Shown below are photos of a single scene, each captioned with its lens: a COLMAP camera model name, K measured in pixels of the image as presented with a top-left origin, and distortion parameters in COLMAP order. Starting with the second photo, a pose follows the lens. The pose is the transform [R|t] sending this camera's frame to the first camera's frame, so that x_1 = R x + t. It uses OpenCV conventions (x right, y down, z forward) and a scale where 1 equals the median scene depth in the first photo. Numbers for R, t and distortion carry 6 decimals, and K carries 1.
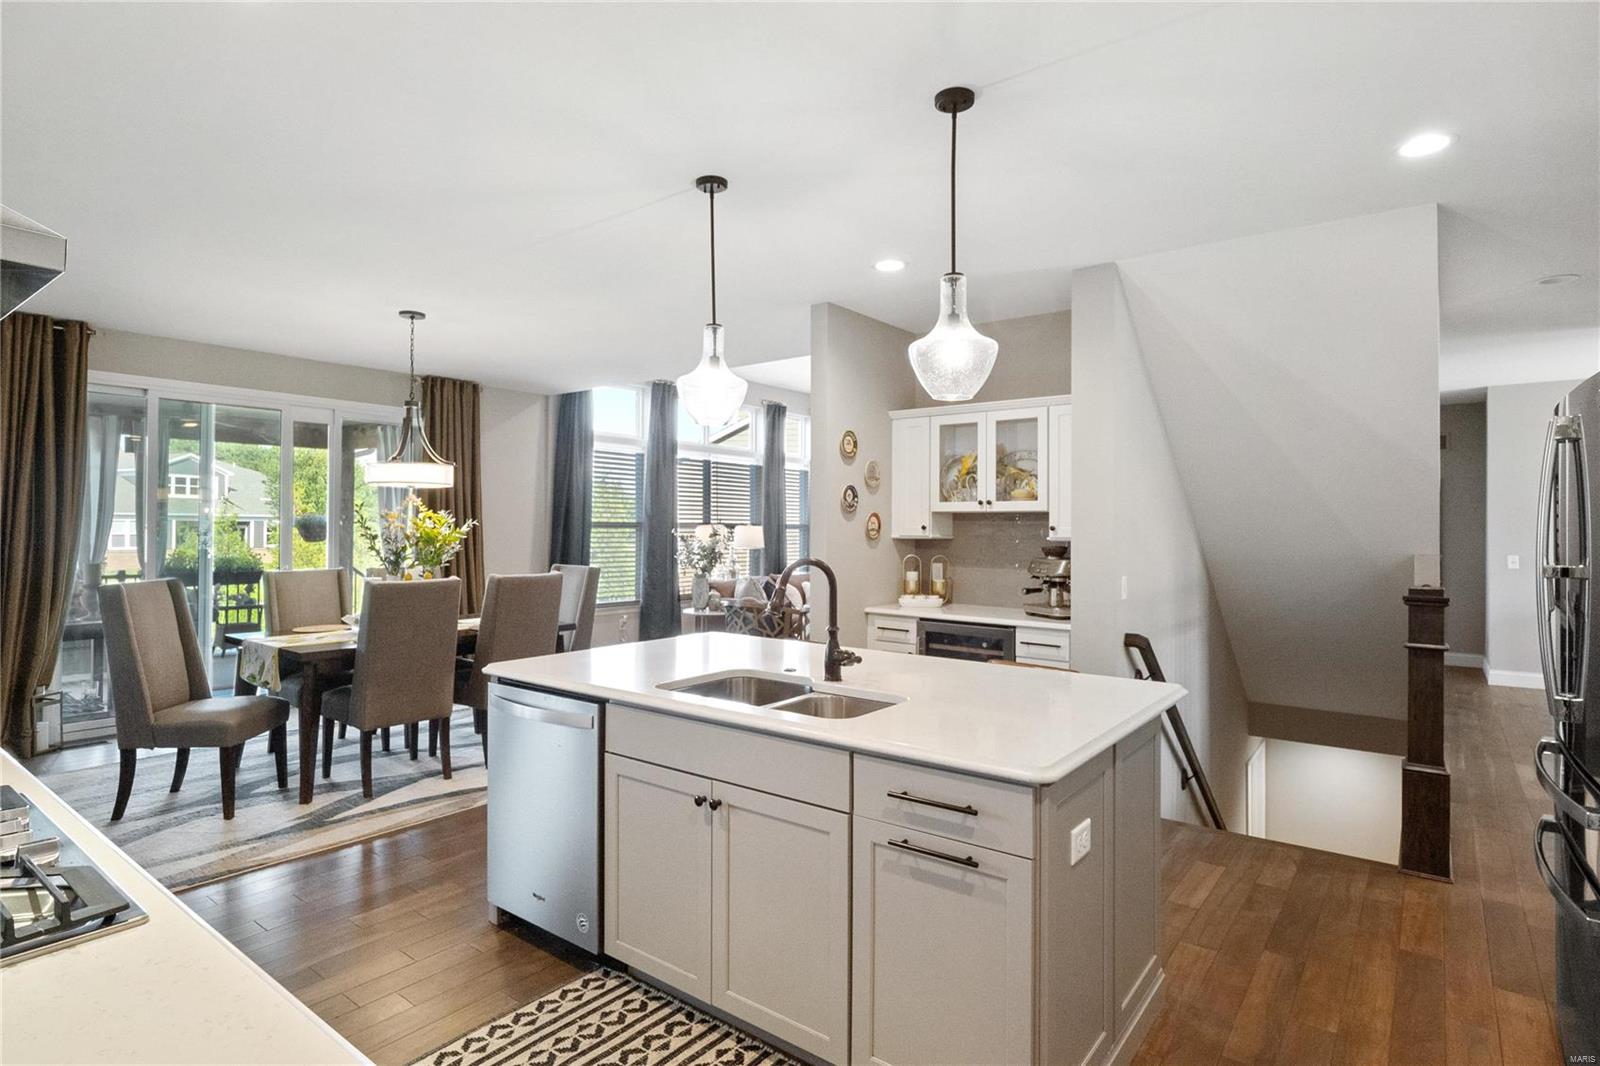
lens RADIAL K [[829.7, 0, 797.9], [0, 829.7, 525.1], [0, 0, 1]] dist [0.002088, 0.000408]
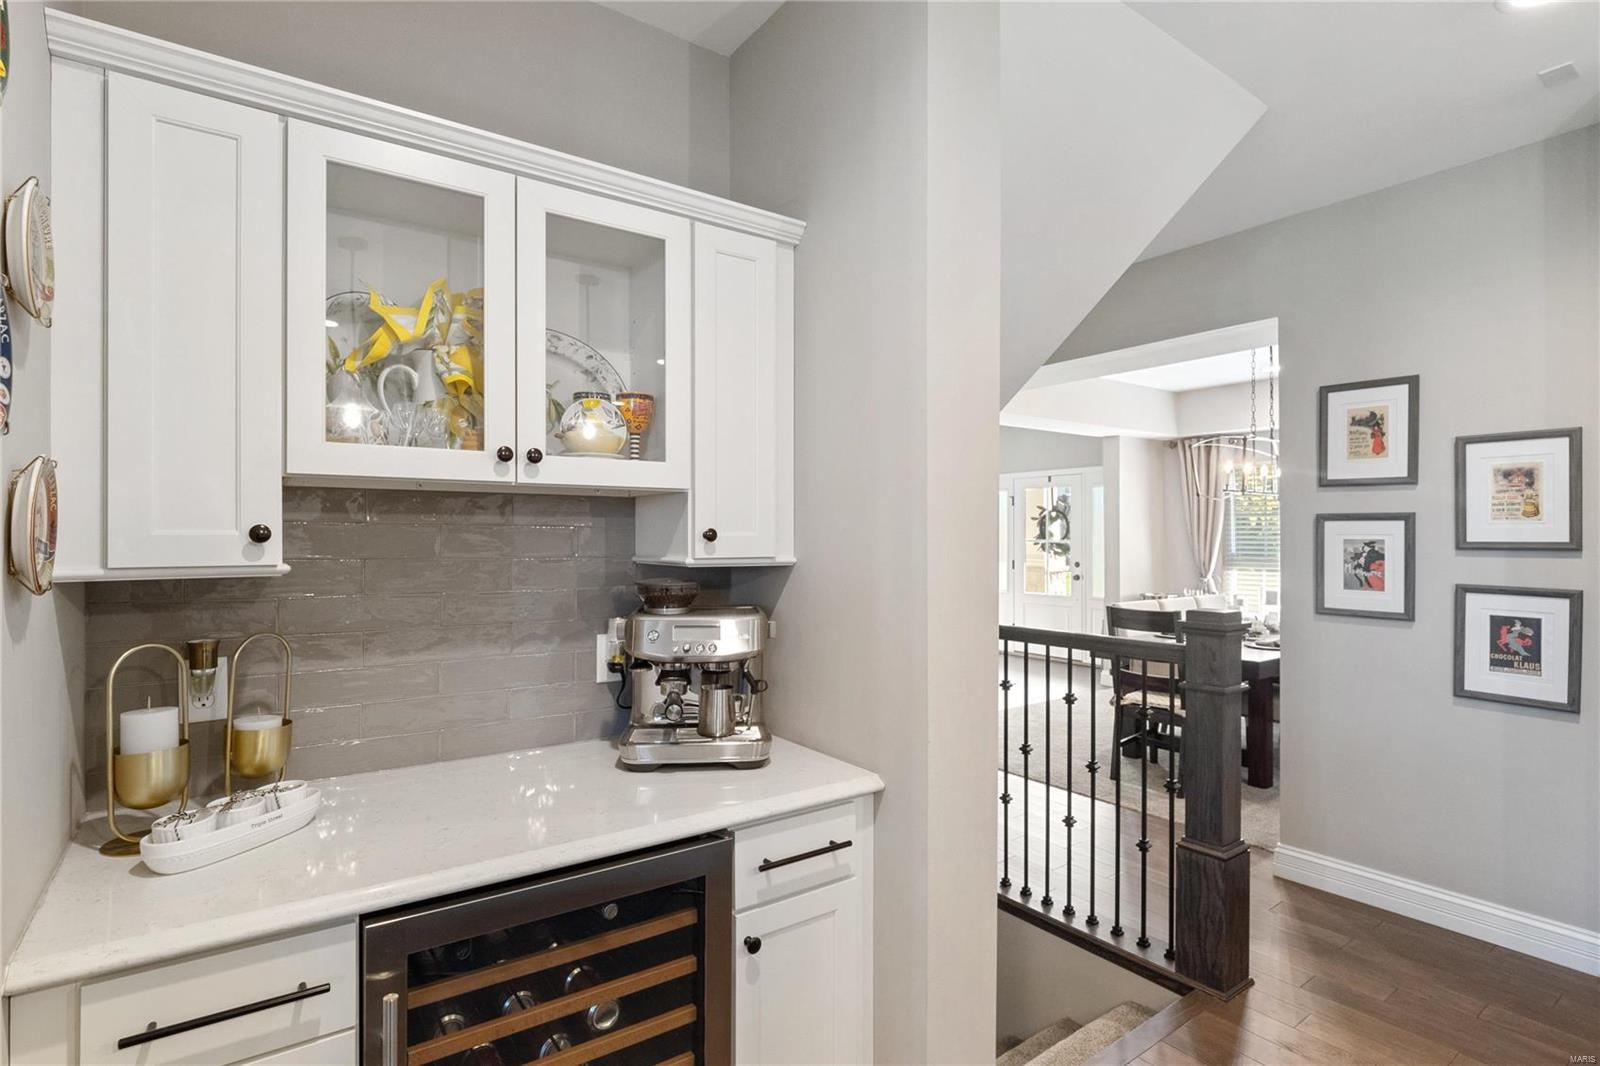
lens RADIAL K [[801.5, 0, 799.5], [0, 801.5, 530.6], [0, 0, 1]] dist [0.000180, 0.000019]
pose [[0.285773, 0.007819, 0.958266, -0.062893], [0.000020, 0.999967, -0.008166, 0.006711], [-0.958297, 0.002353, 0.285763, 1.282609]]
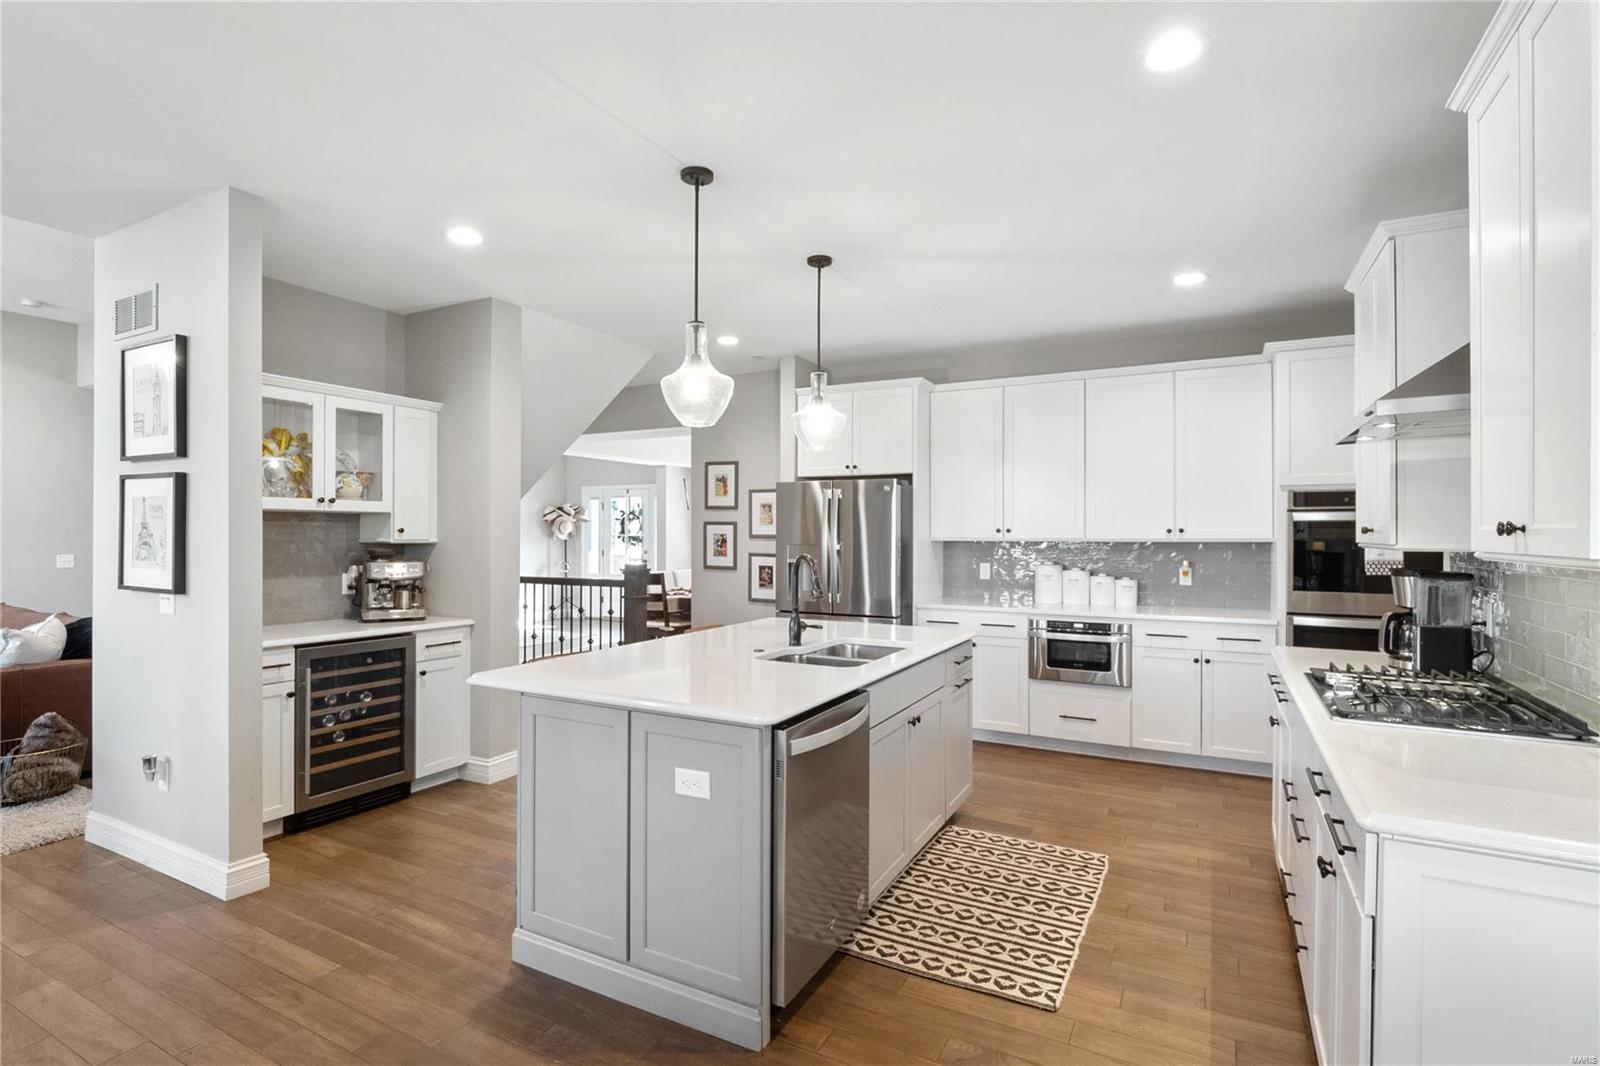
lens RADIAL K [[766.1, 0, 796.2], [0, 766.1, 530.5], [0, 0, 1]] dist [-0.000837, -0.000057]
pose [[-0.163606, 0.003821, 0.986518, -1.007917], [-0.001862, 0.999990, -0.004182, 0.009830], [-0.986524, -0.002521, -0.163597, 1.031640]]
